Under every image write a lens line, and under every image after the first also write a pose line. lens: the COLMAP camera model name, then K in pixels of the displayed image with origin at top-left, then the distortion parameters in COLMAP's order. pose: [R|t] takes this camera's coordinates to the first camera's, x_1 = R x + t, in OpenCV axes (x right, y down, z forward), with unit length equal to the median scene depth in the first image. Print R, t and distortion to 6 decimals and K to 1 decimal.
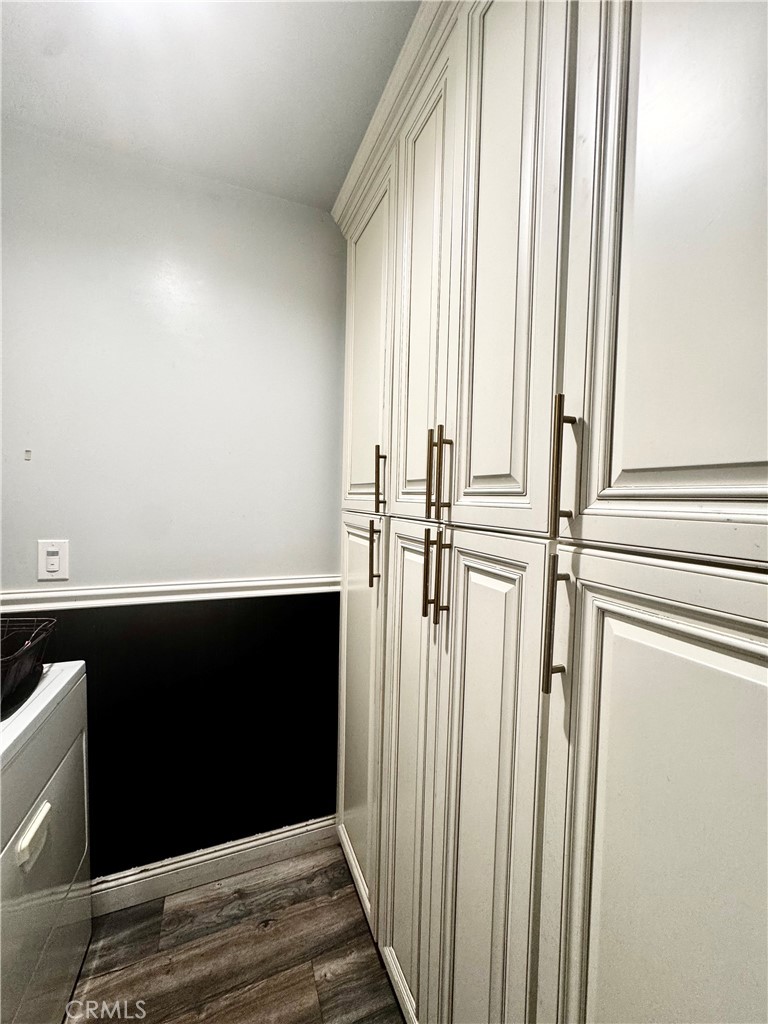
lens RADIAL K [[412.5, 0, 383.9], [0, 412.5, 513.6], [0, 0, 1]] dist [-0.002006, -0.000006]
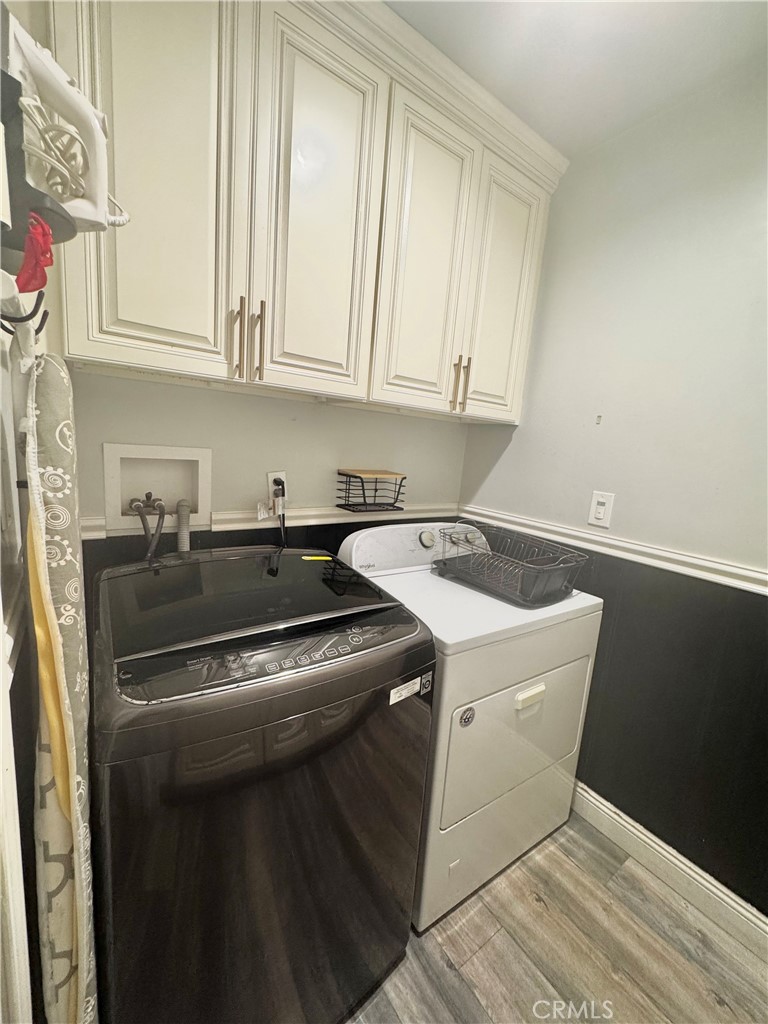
lens RADIAL K [[412.5, 0, 381.9], [0, 412.5, 508.6], [0, 0, 1]] dist [-0.002006, -0.000006]
pose [[0.235017, 0.157352, -0.959170, 0.181045], [-0.111199, 0.984683, 0.134292, 0.021836], [0.965610, 0.075097, 0.248915, 0.101752]]
